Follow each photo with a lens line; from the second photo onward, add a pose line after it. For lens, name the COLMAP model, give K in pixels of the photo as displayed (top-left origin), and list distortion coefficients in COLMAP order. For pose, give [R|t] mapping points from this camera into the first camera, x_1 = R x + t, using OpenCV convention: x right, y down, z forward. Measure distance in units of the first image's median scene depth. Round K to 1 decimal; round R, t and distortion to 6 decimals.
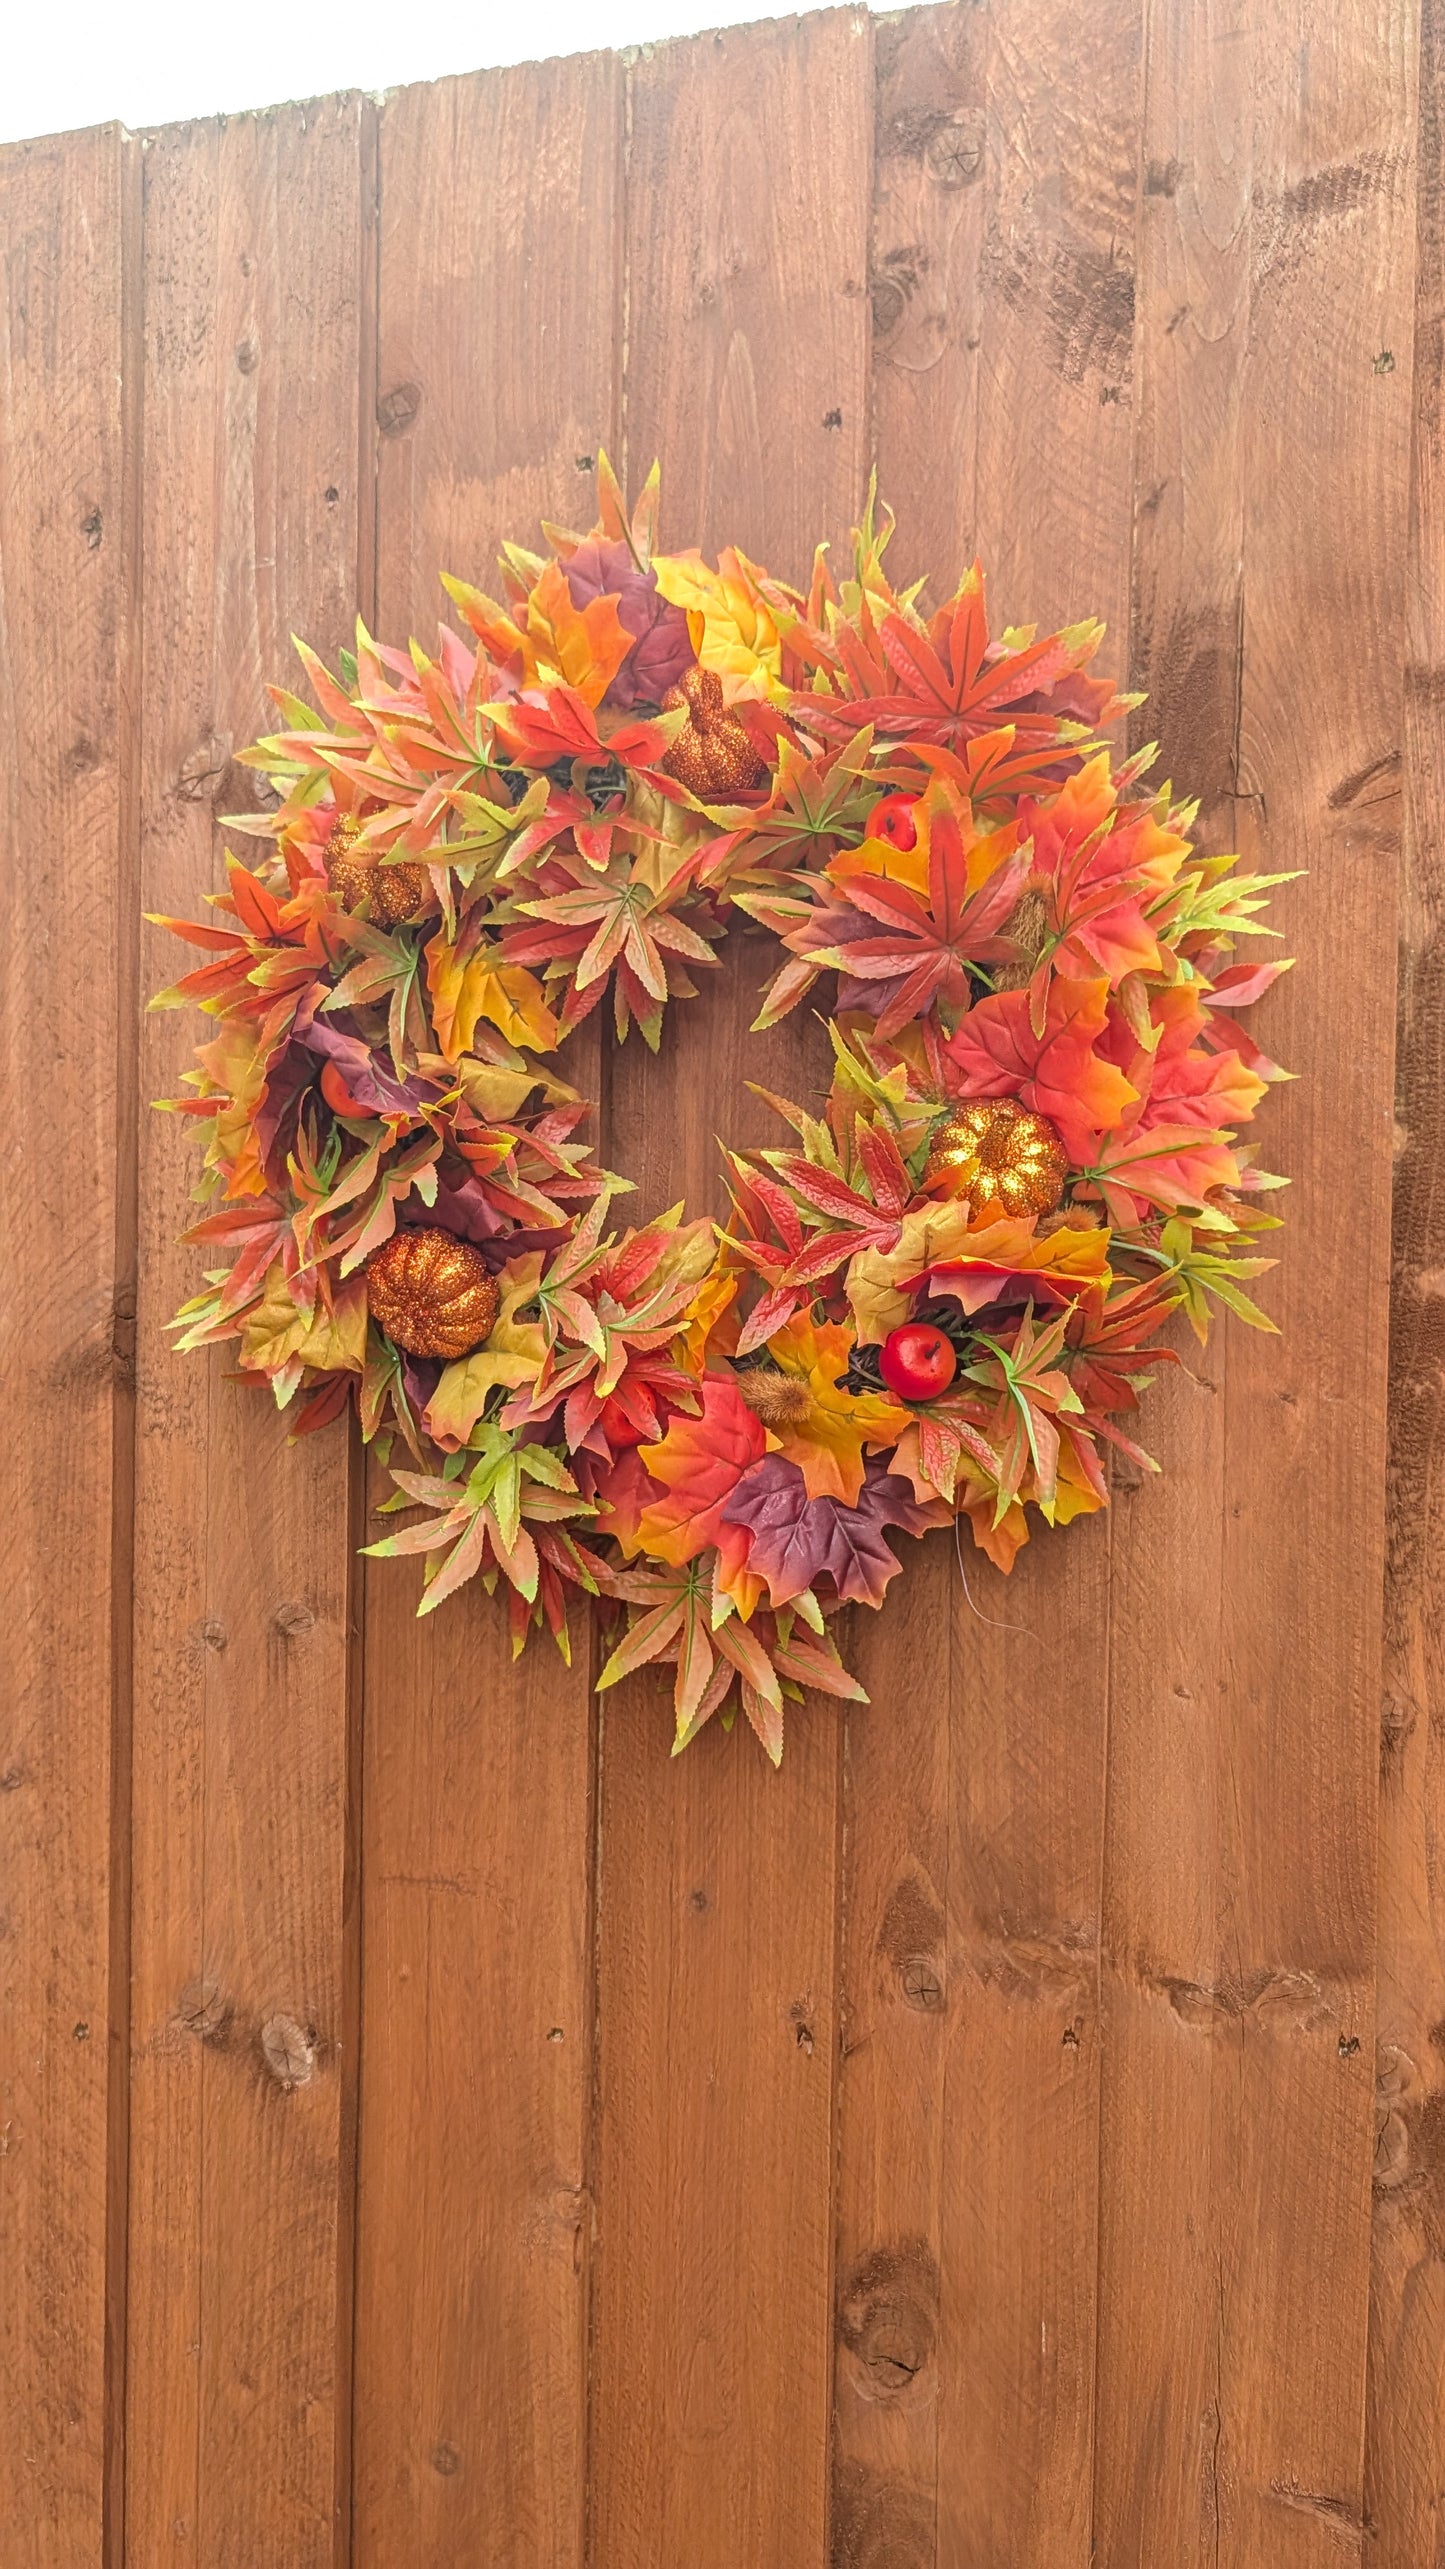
lens RADIAL K [[1930.7, 0, 716.5], [0, 1930.7, 1282.9], [0, 0, 1]] dist [-0.009232, 0.002557]
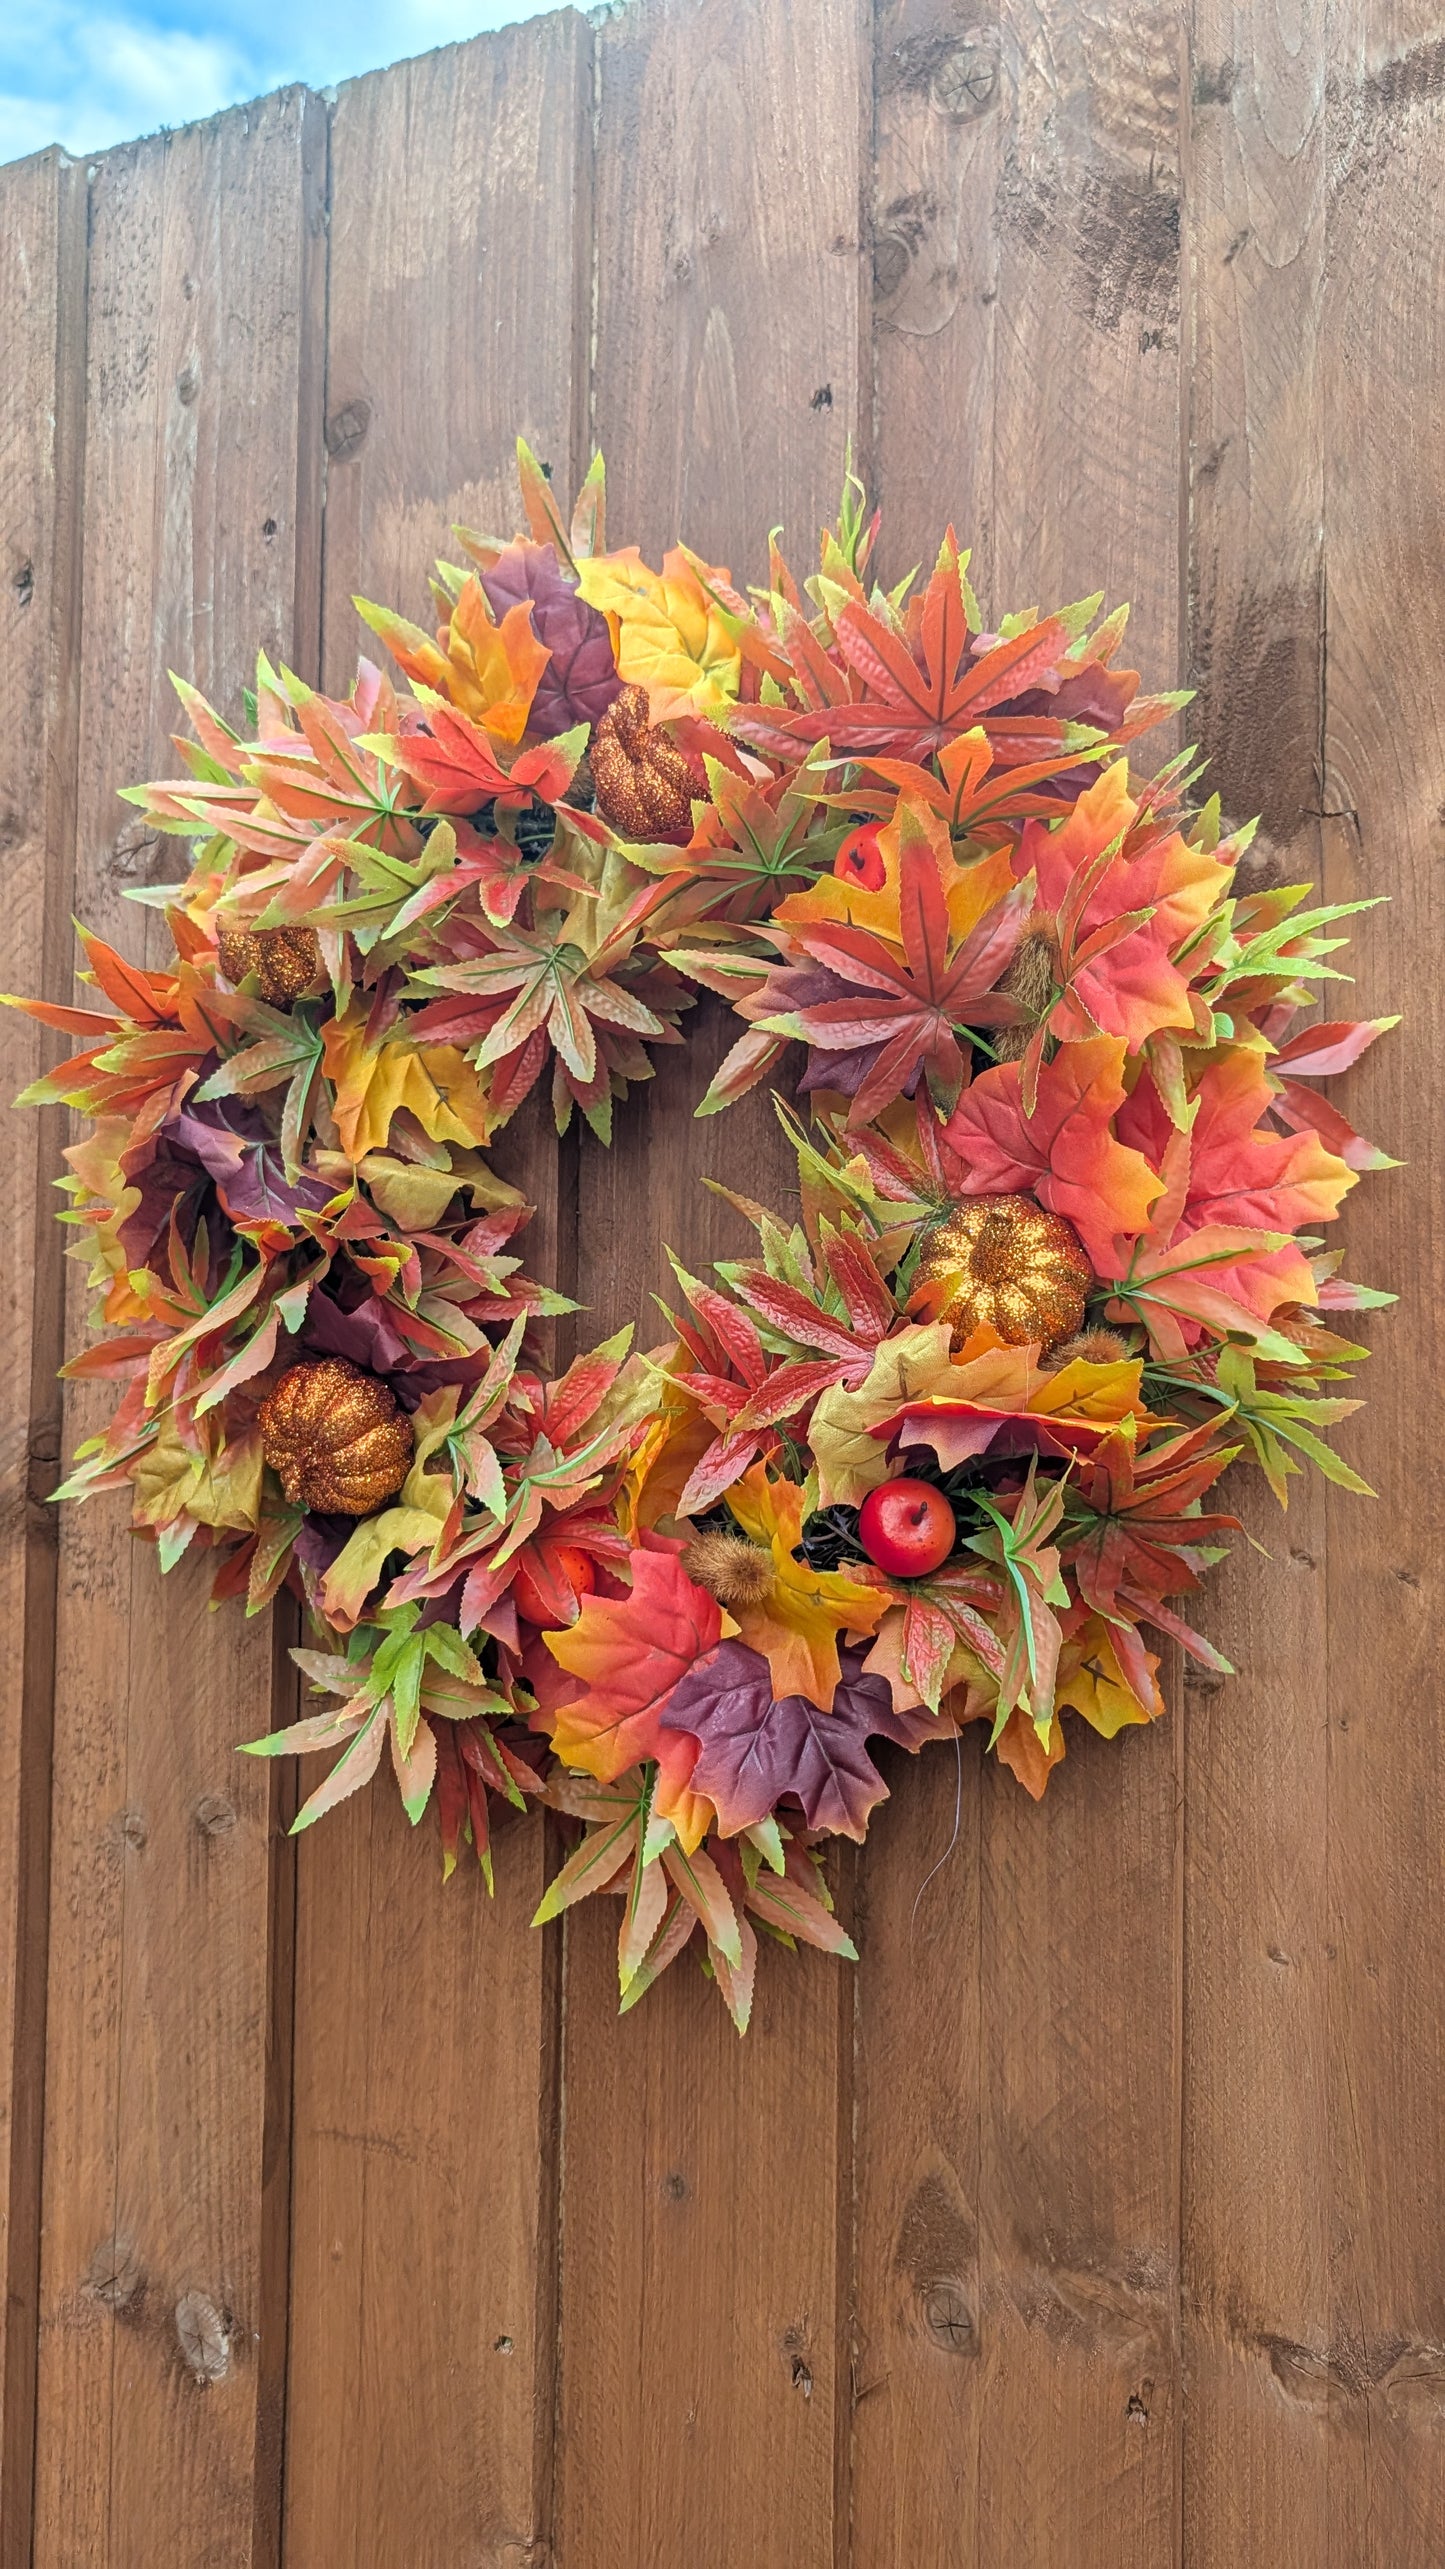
lens RADIAL K [[1930.7, 0, 720.2], [0, 1930.7, 1265.9], [0, 0, 1]] dist [-0.009232, 0.002557]
pose [[0.989105, -0.007883, -0.147000, 0.137596], [-0.002011, 0.997748, -0.067041, -0.012361], [0.147197, 0.066607, 0.986862, 0.187208]]
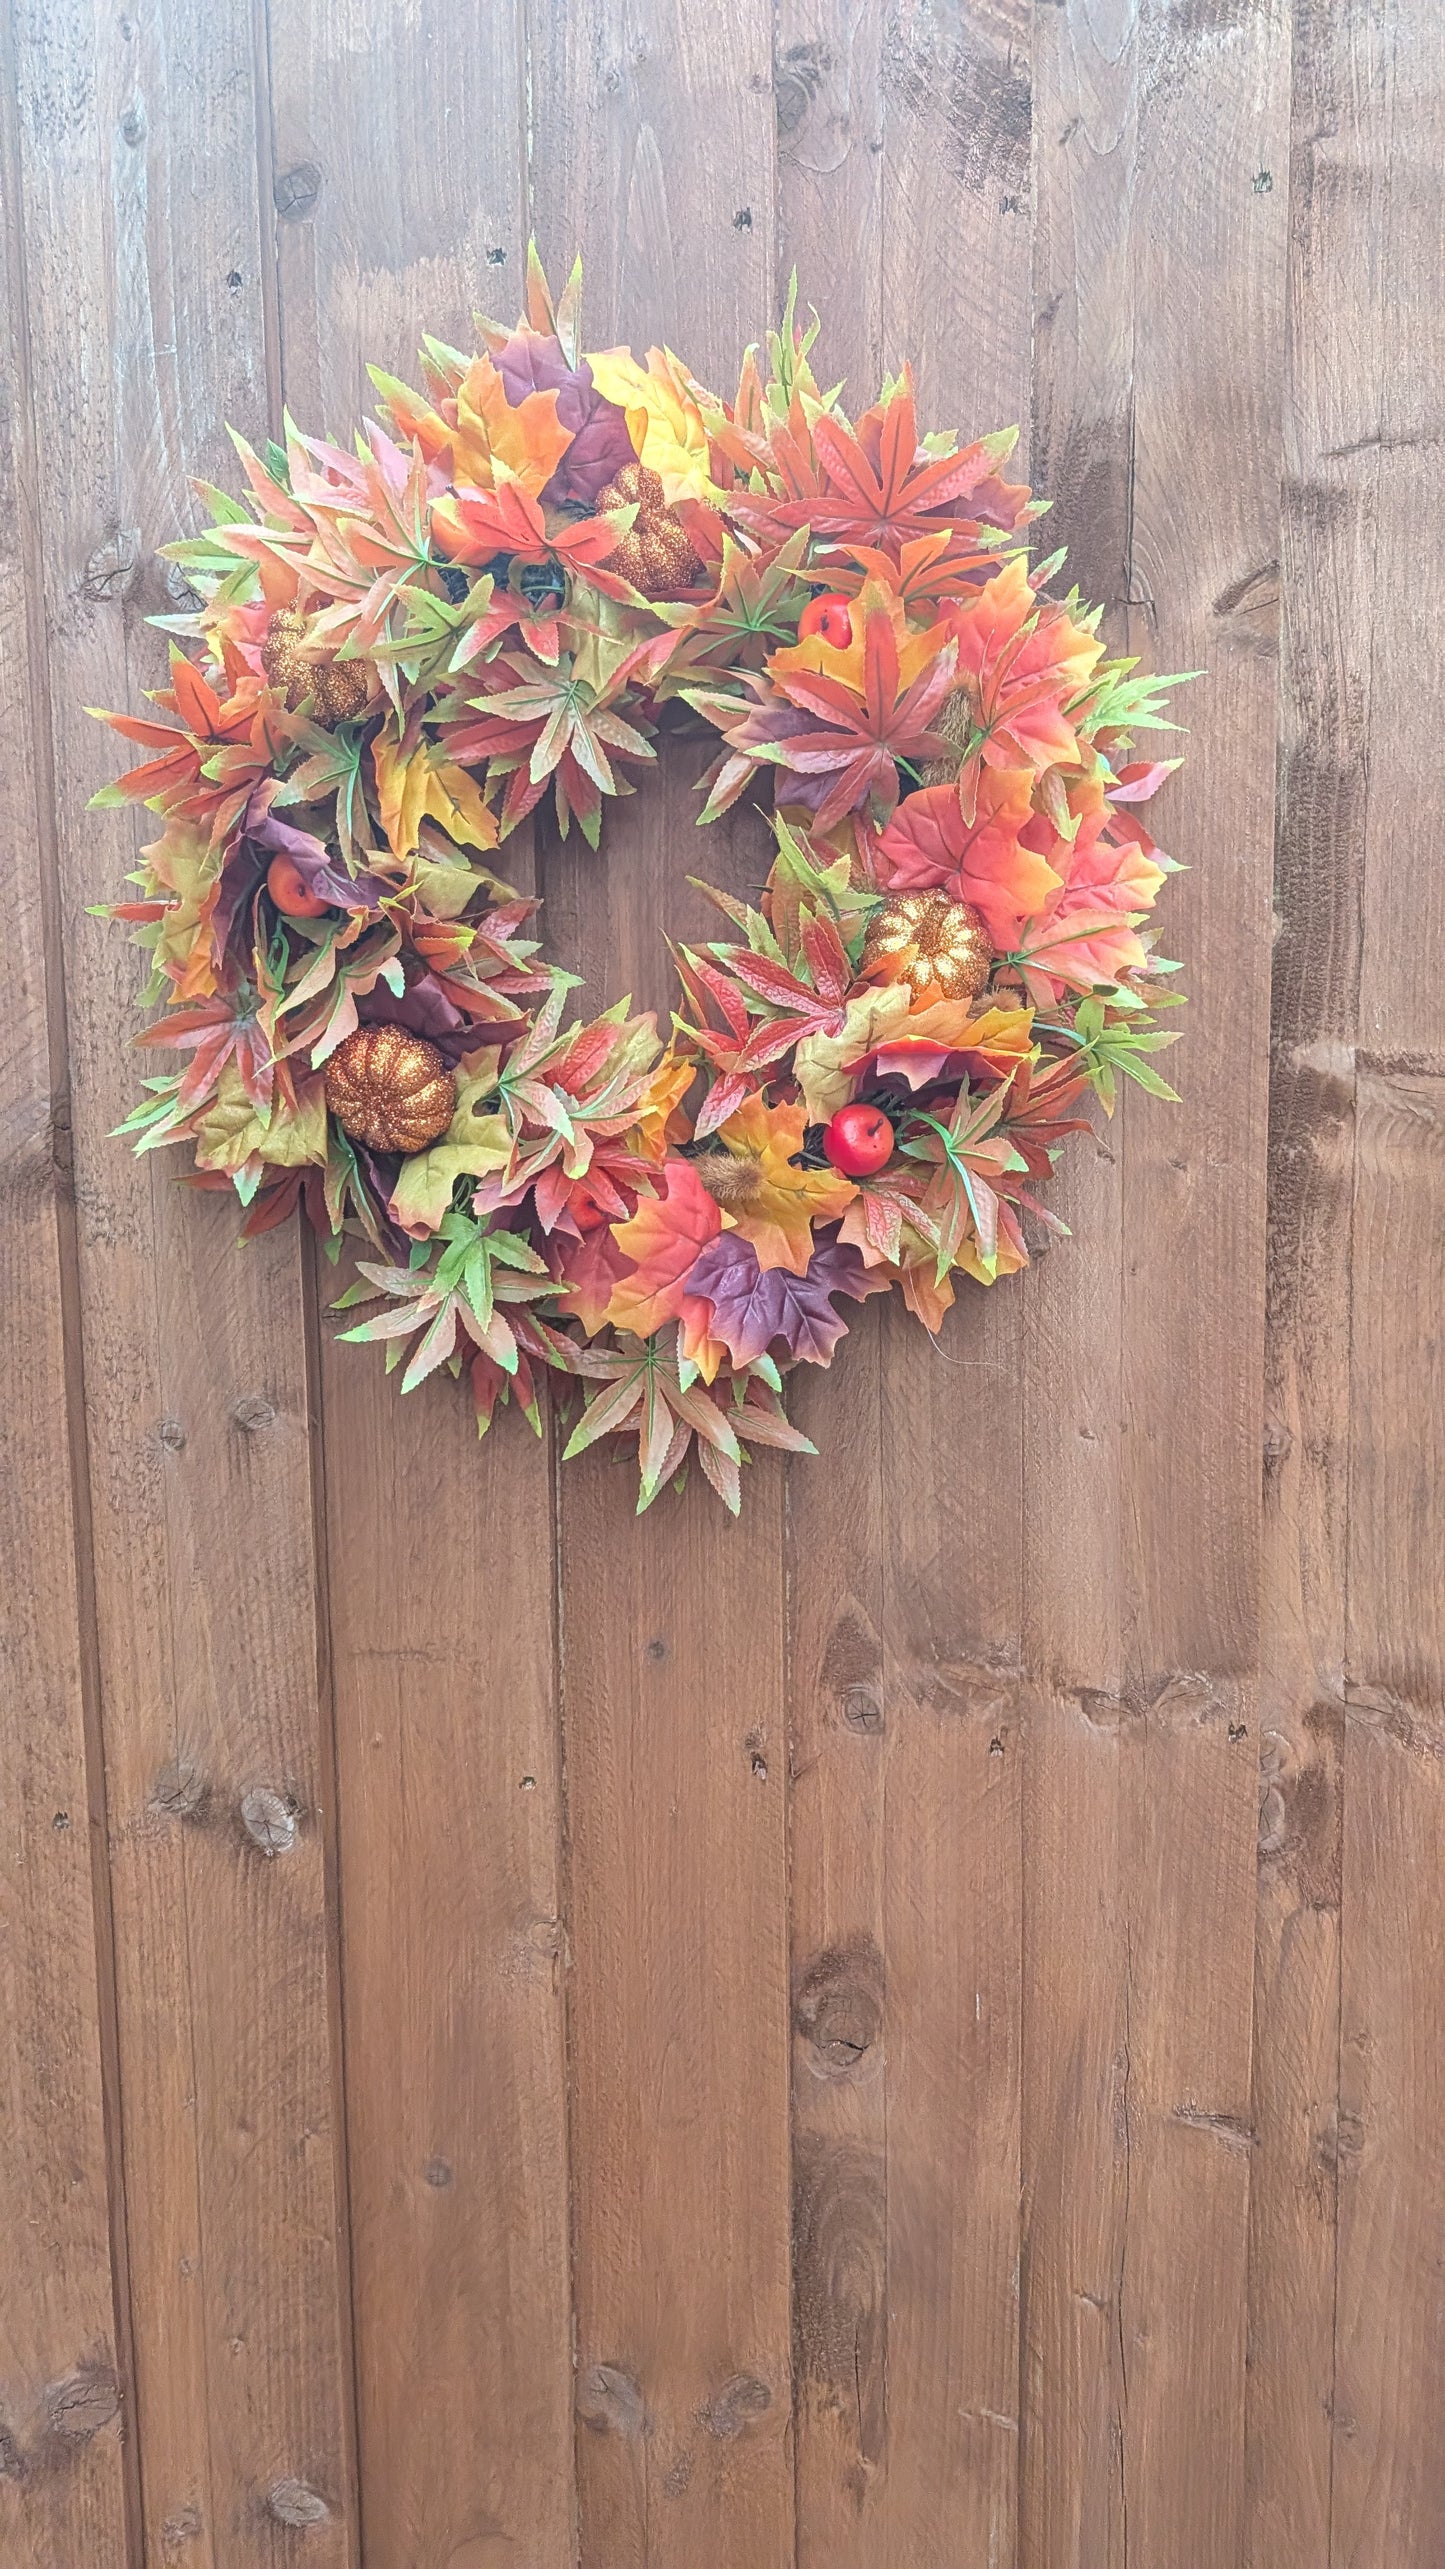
lens RADIAL K [[1930.7, 0, 768.5], [0, 1930.7, 1321.0], [0, 0, 1]] dist [-0.009232, 0.002557]
pose [[0.988183, -0.044382, 0.146711, -0.101998], [0.030054, 0.994686, 0.098474, 0.032670], [-0.150302, -0.092901, 0.984266, -0.059896]]
